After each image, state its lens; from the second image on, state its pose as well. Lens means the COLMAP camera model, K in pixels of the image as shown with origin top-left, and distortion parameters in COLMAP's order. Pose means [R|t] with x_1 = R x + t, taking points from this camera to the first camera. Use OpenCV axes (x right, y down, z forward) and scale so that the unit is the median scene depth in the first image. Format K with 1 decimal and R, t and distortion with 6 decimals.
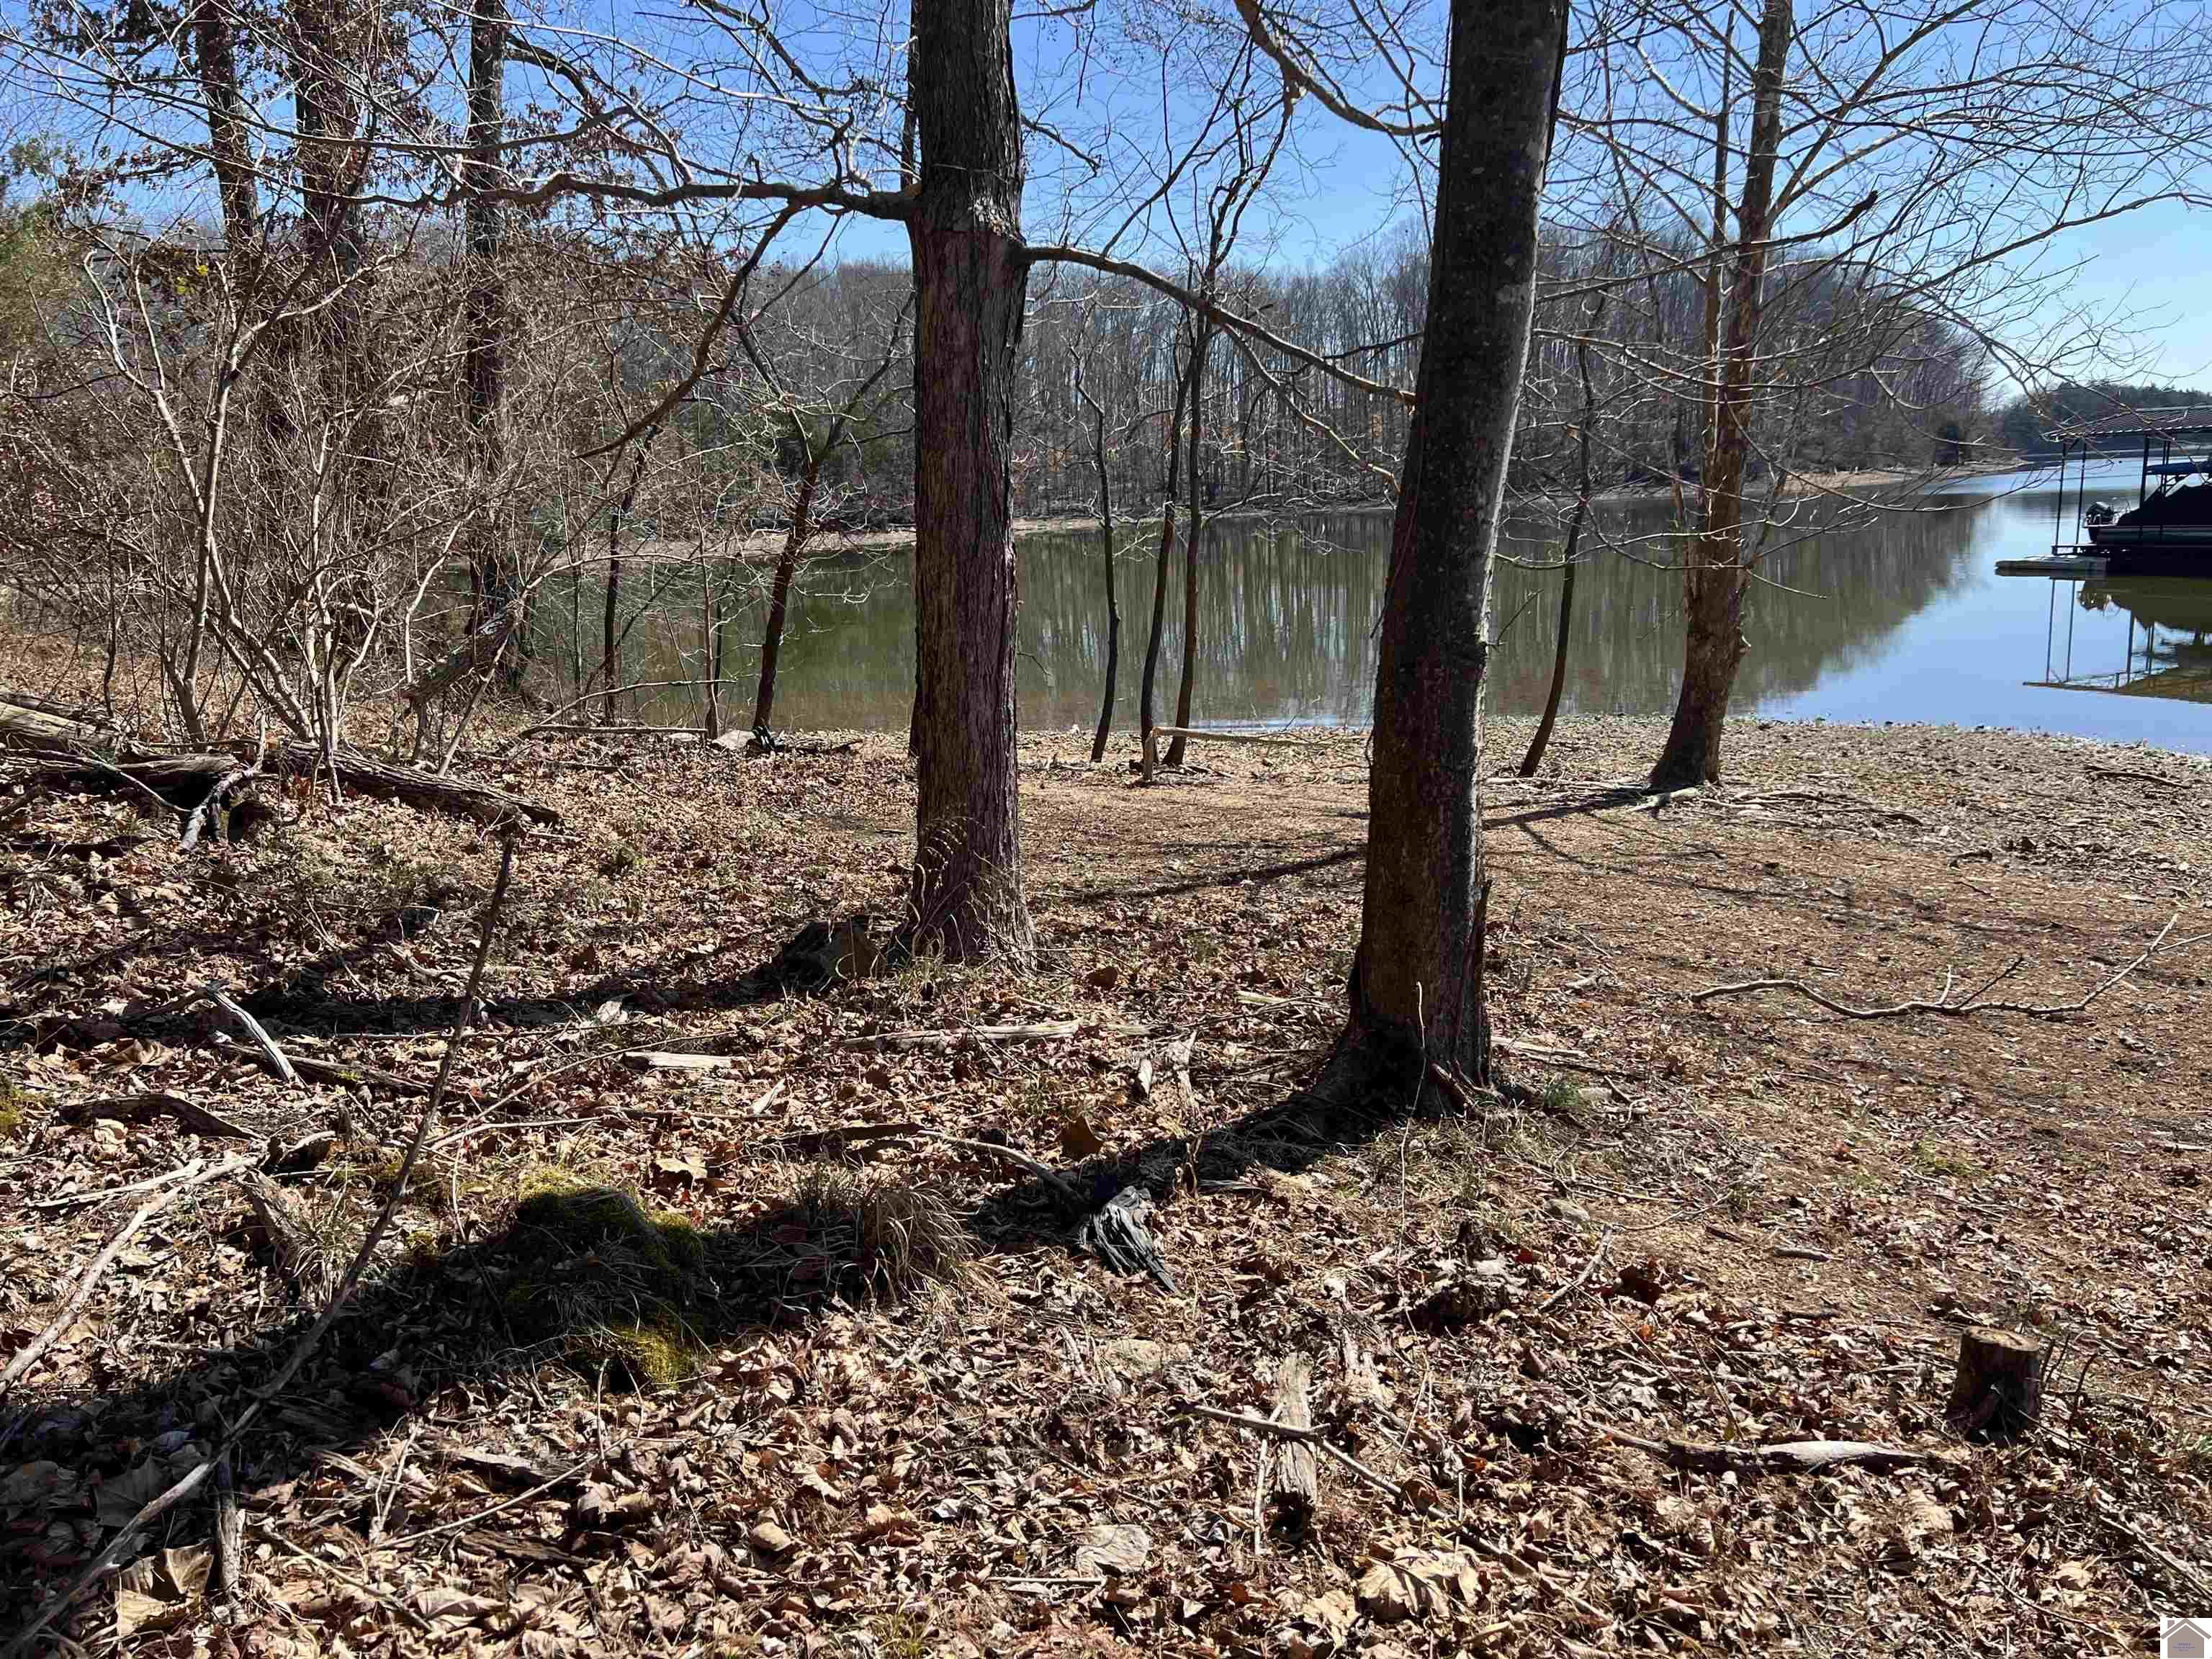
lens RADIAL K [[1664.2, 0, 1096.2], [0, 1664.2, 845.0], [0, 0, 1]] dist [0.058241, -0.064668]
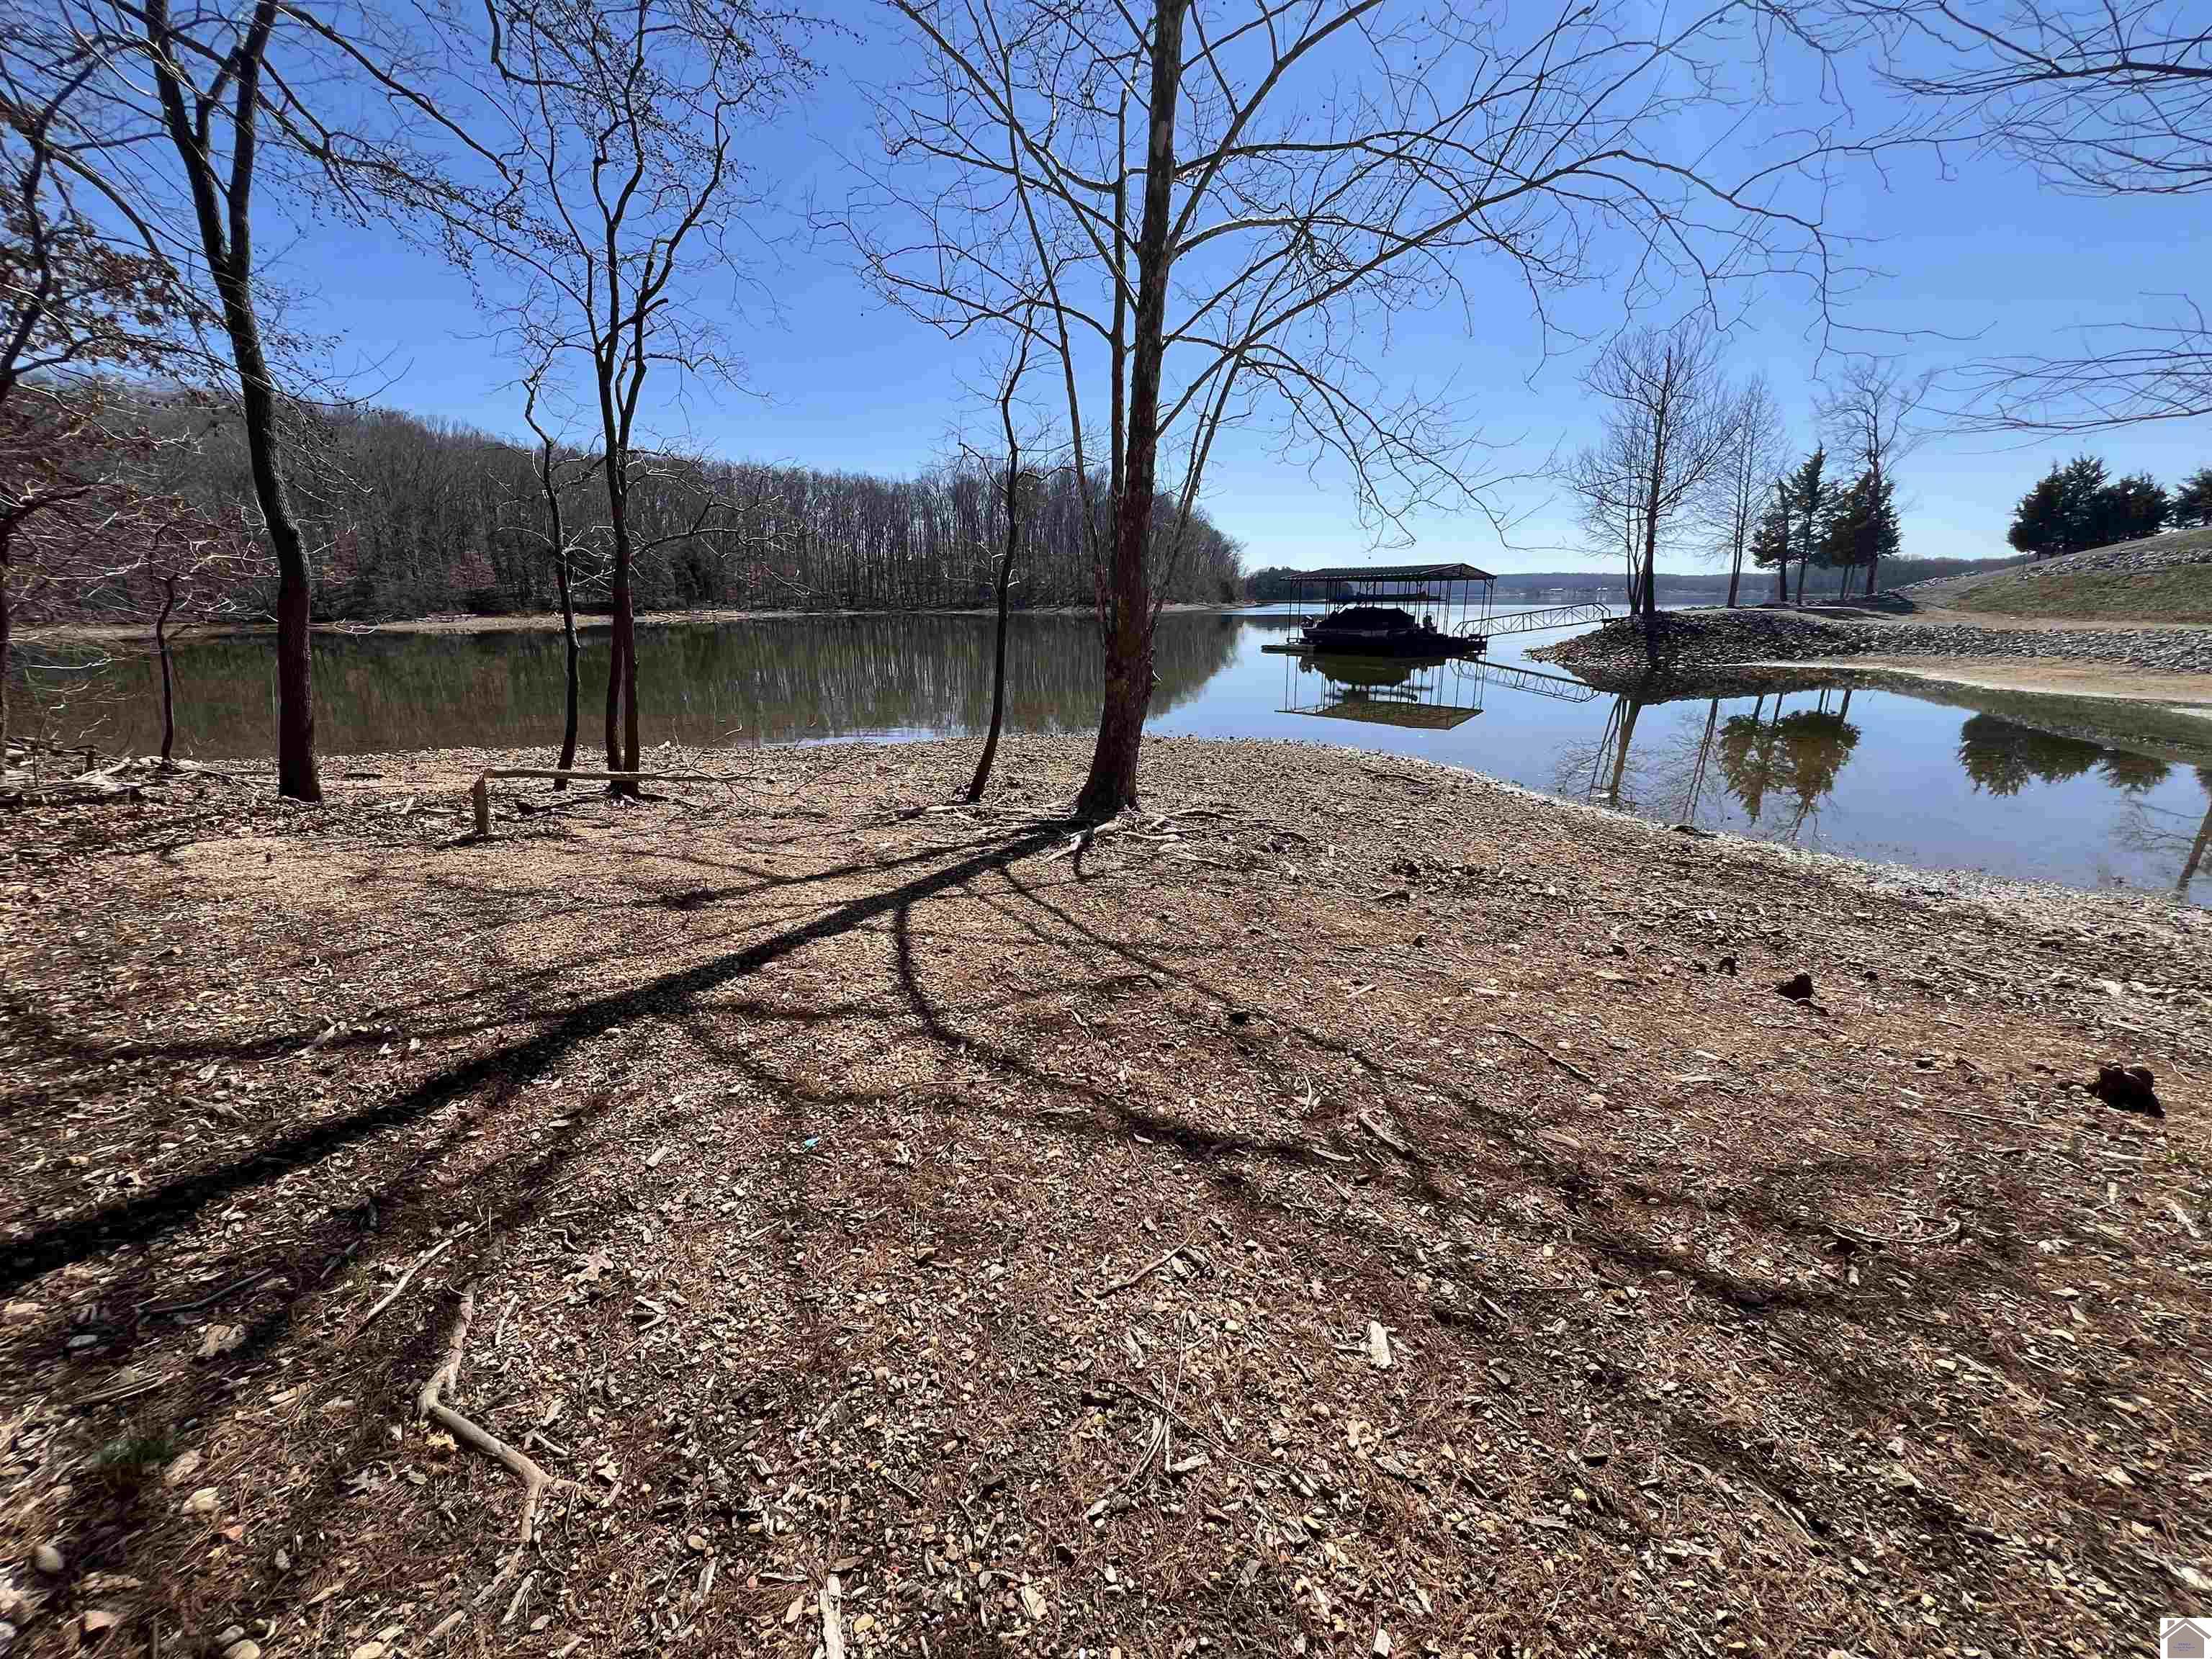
lens RADIAL K [[884.6, 0, 1099.7], [0, 884.6, 825.5], [0, 0, 1]] dist [-0.002319, 0.000691]
pose [[0.946911, -0.041226, 0.318841, 0.207904], [0.030193, 0.998764, 0.039472, -0.060120], [-0.320074, -0.027750, 0.946986, 0.583694]]
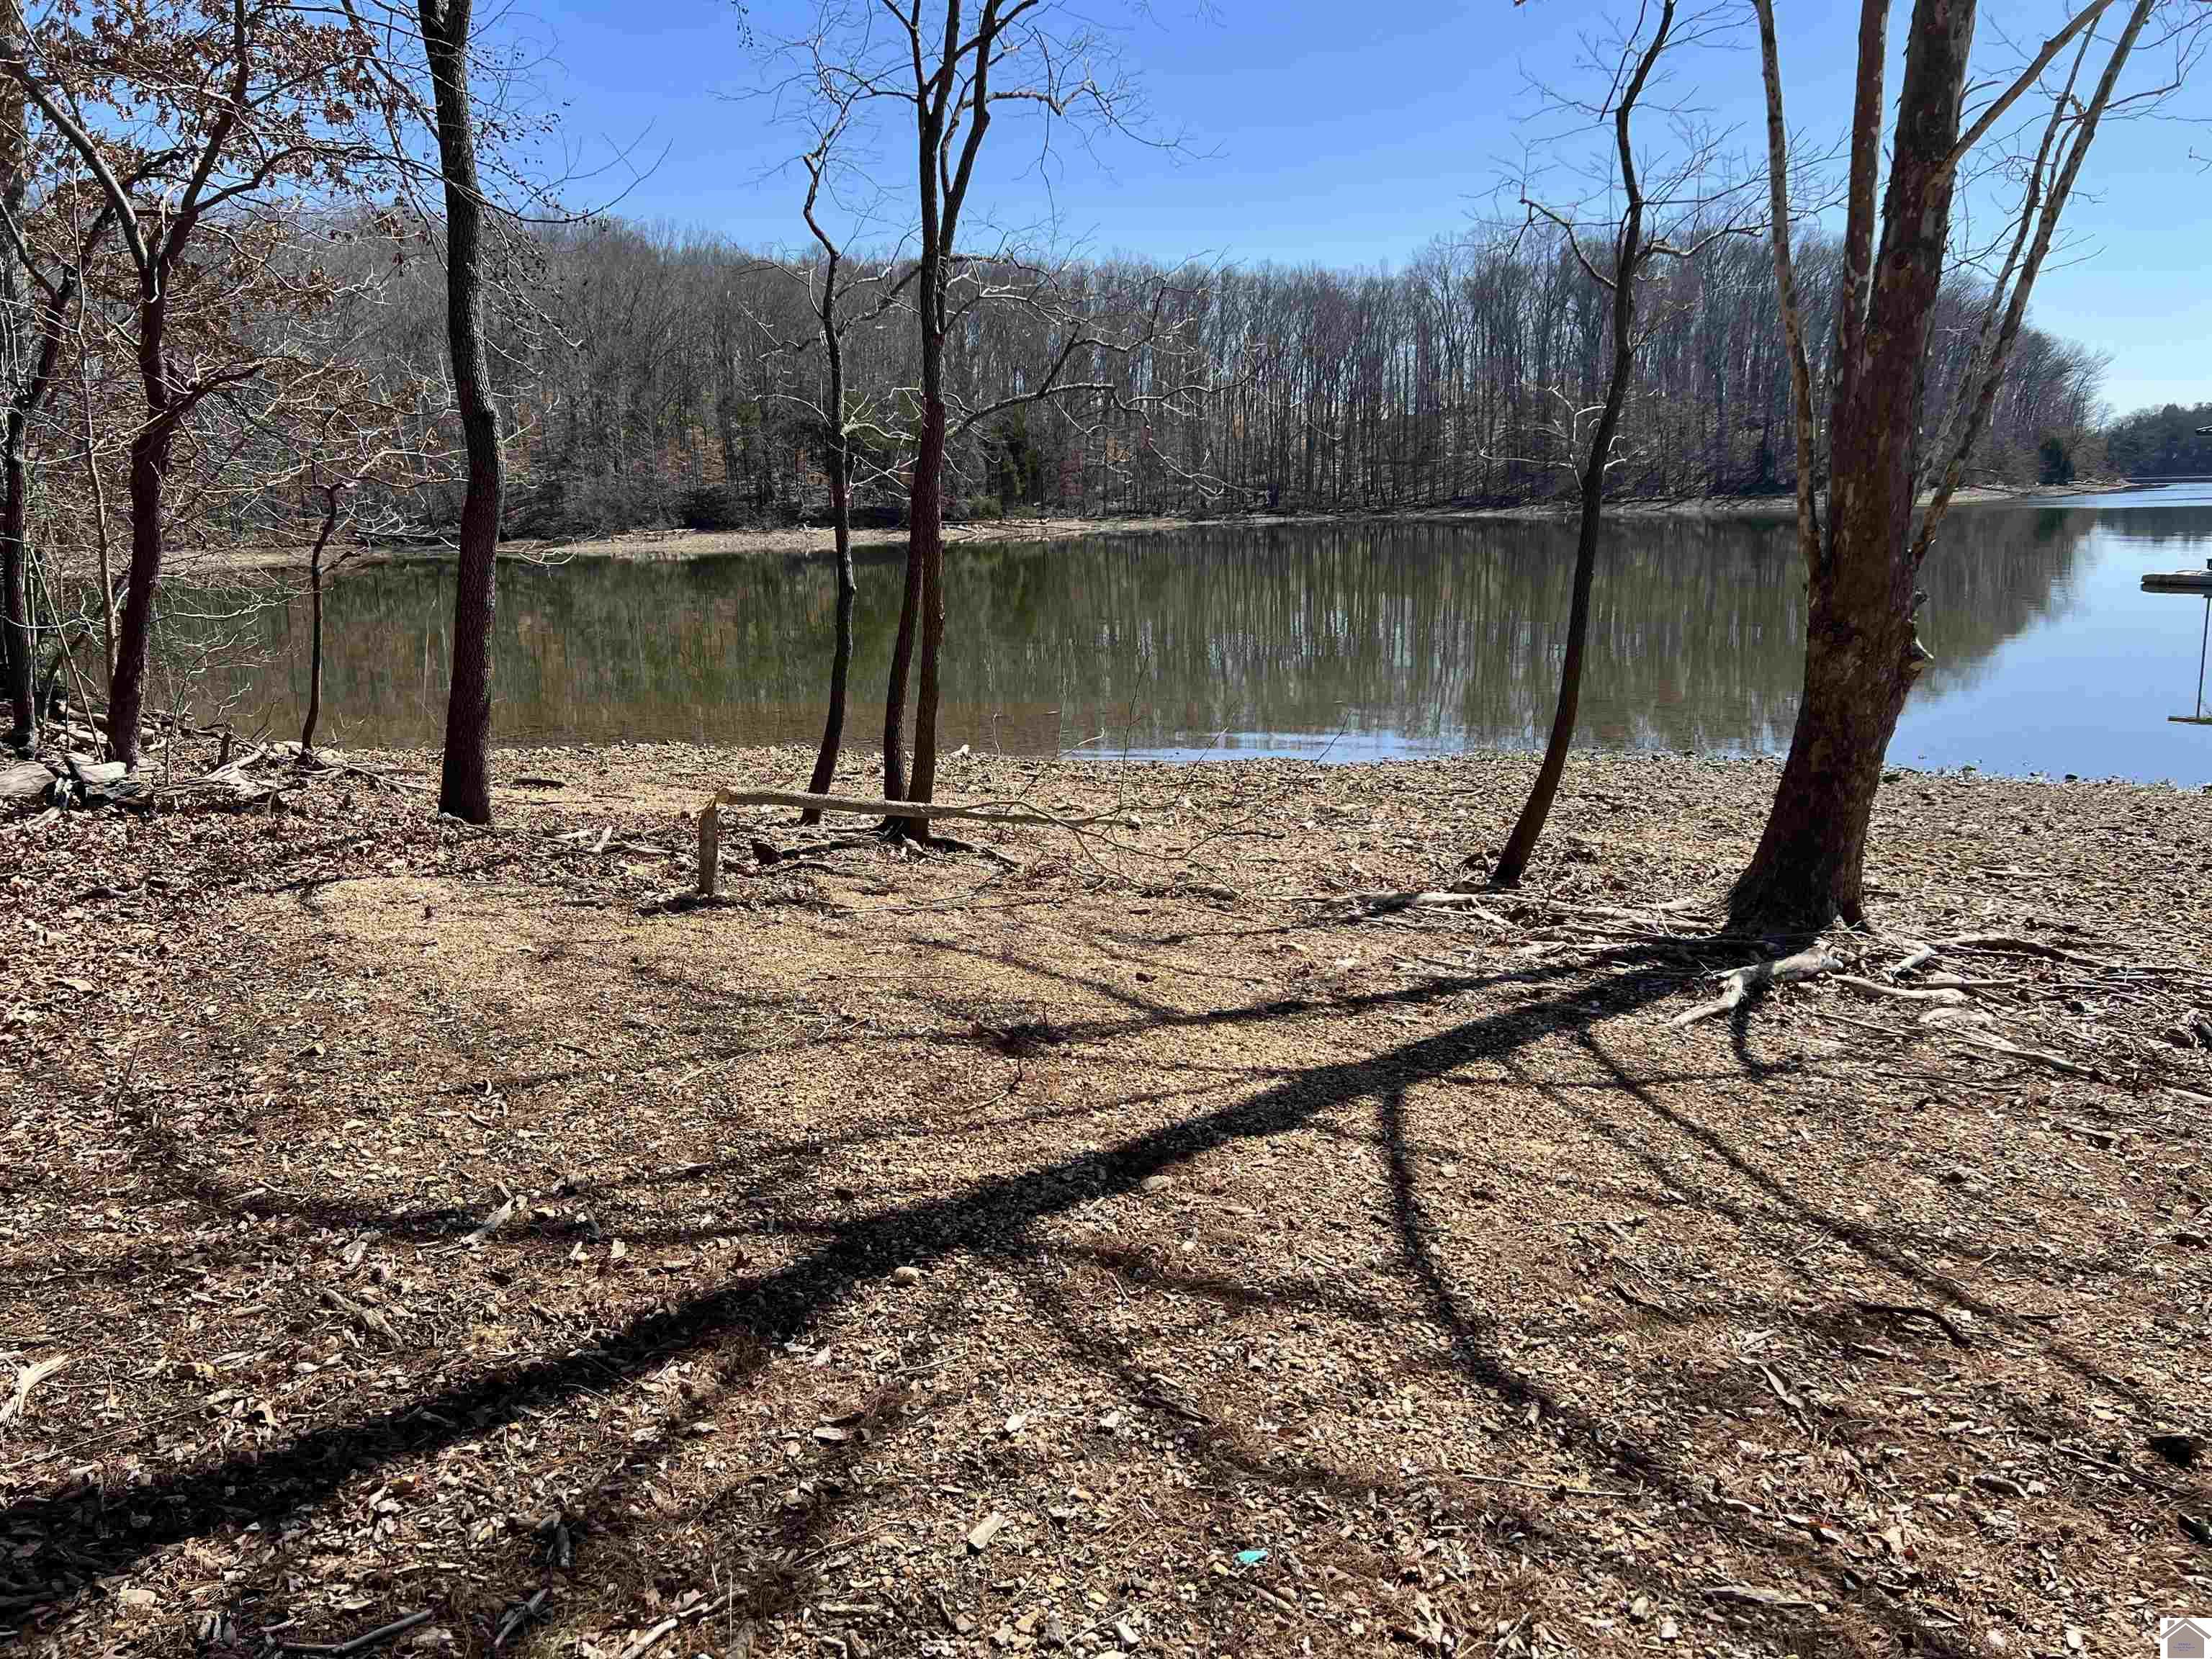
lens RADIAL K [[1664.2, 0, 1097.5], [0, 1664.2, 841.1], [0, 0, 1]] dist [0.058241, -0.064668]
pose [[0.998877, 0.028031, -0.038204, 0.194235], [-0.028251, 0.999587, -0.005210, -0.065467], [0.038042, 0.006284, 0.999256, 0.592970]]
